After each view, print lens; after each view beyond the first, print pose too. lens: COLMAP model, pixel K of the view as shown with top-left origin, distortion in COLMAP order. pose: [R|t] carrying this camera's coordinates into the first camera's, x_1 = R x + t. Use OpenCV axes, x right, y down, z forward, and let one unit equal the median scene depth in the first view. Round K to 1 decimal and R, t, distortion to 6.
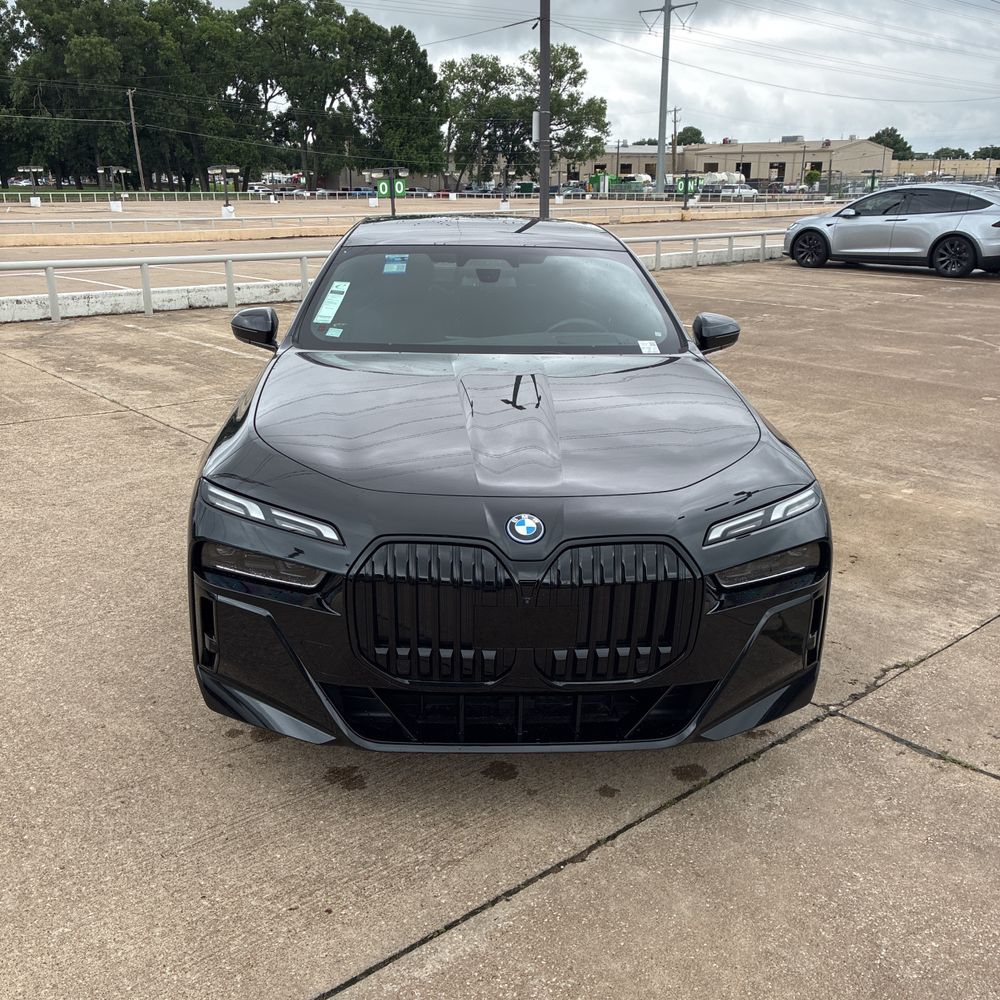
lens RADIAL K [[1011.1, 0, 490.2], [0, 1011.1, 499.0], [0, 0, 1]] dist [0.020948, 0.000000]
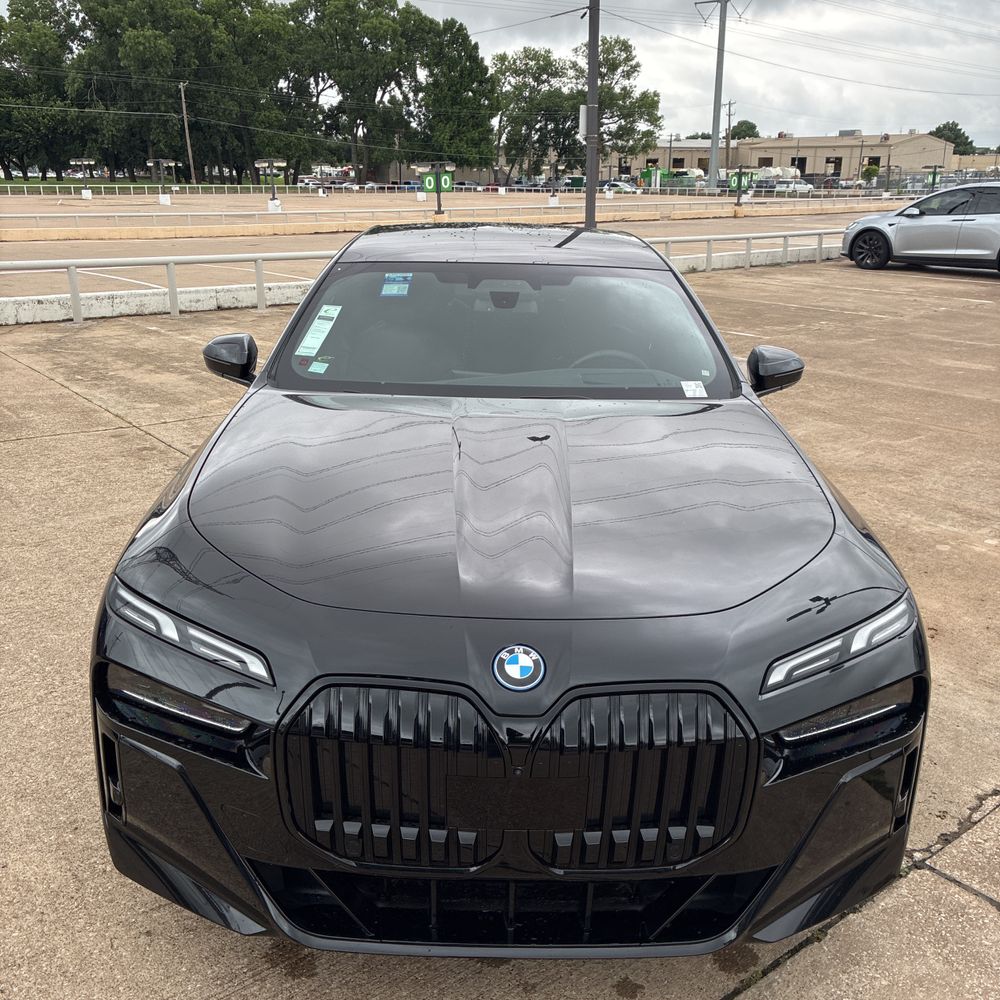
lens RADIAL K [[1011.1, 0, 494.9], [0, 1011.1, 499.8], [0, 0, 1]] dist [0.020948, 0.000000]
pose [[0.999046, 0.017218, -0.040139, 0.028372], [-0.016957, 0.999833, 0.006812, -0.062508], [0.040249, -0.006124, 0.999171, 0.163066]]
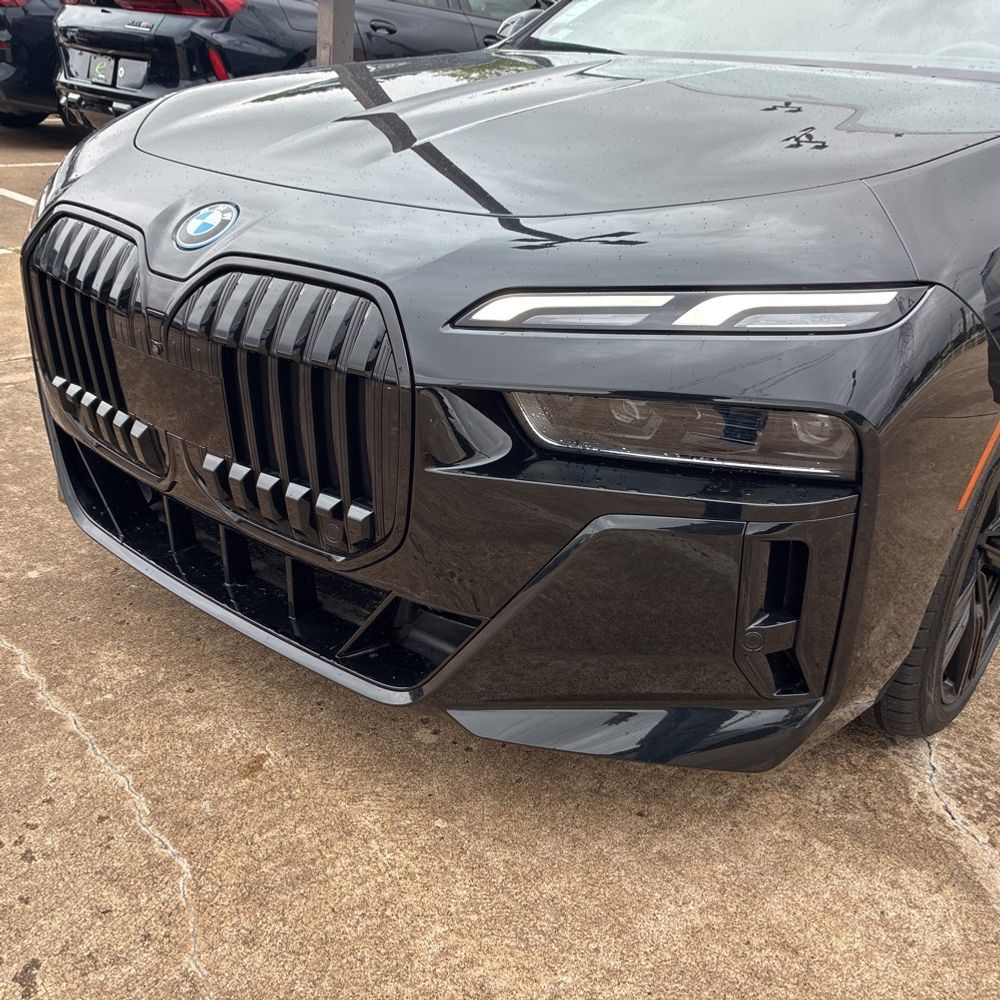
lens RADIAL K [[1011.1, 0, 506.1], [0, 1011.1, 504.8], [0, 0, 1]] dist [0.020948, 0.000000]
pose [[0.739564, 0.300238, -0.602414, 0.343560], [-0.226245, 0.953813, 0.197619, 0.017604], [0.633923, -0.009859, 0.773333, 0.423156]]
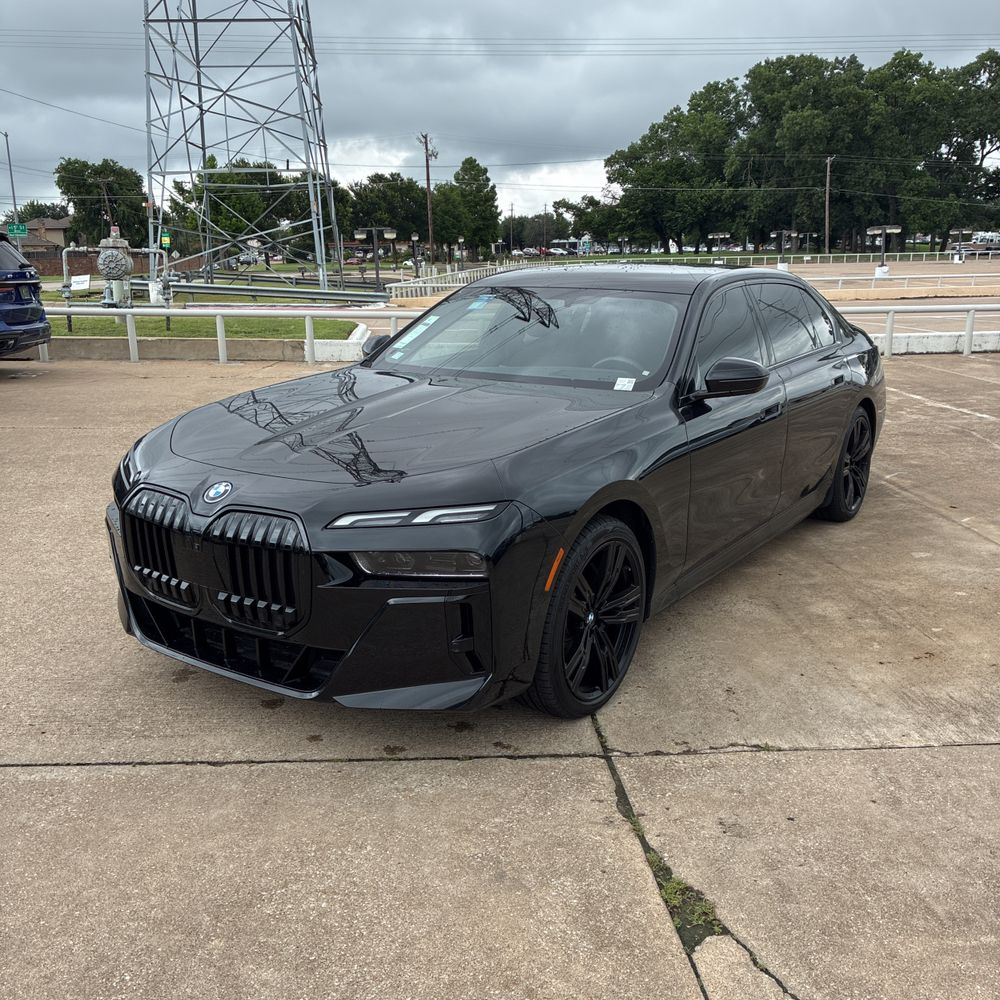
lens RADIAL K [[1011.1, 0, 497.5], [0, 1011.1, 501.4], [0, 0, 1]] dist [0.020948, 0.000000]
pose [[0.796123, 0.131381, -0.590700, 0.680486], [-0.163910, 0.986474, -0.001503, -0.010122], [0.582513, 0.098018, 0.806890, 0.109527]]
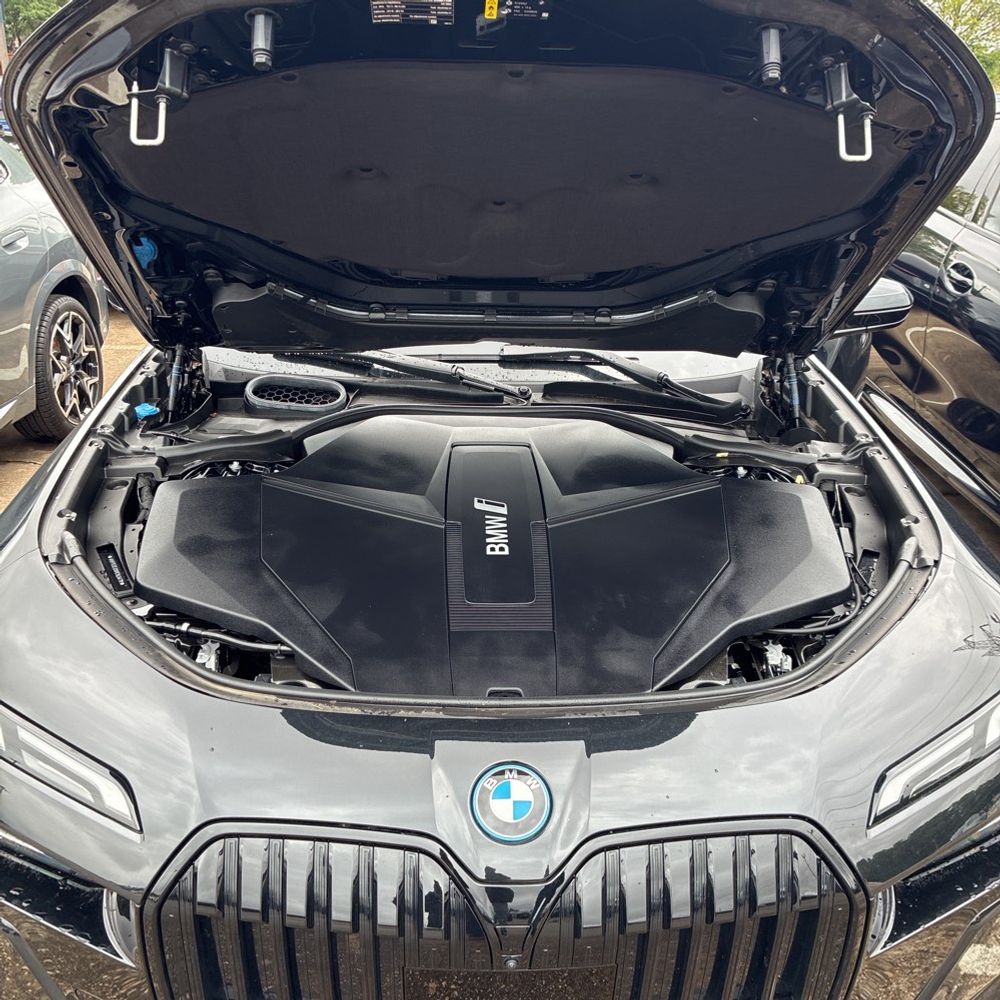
lens RADIAL K [[1011.1, 0, 499.0], [0, 1011.1, 498.9], [0, 0, 1]] dist [0.020948, 0.000000]
pose [[0.999679, 0.015988, -0.019632, 0.022903], [-0.014050, 0.995362, 0.095168, -0.103868], [0.021063, -0.094861, 0.995268, 0.330149]]
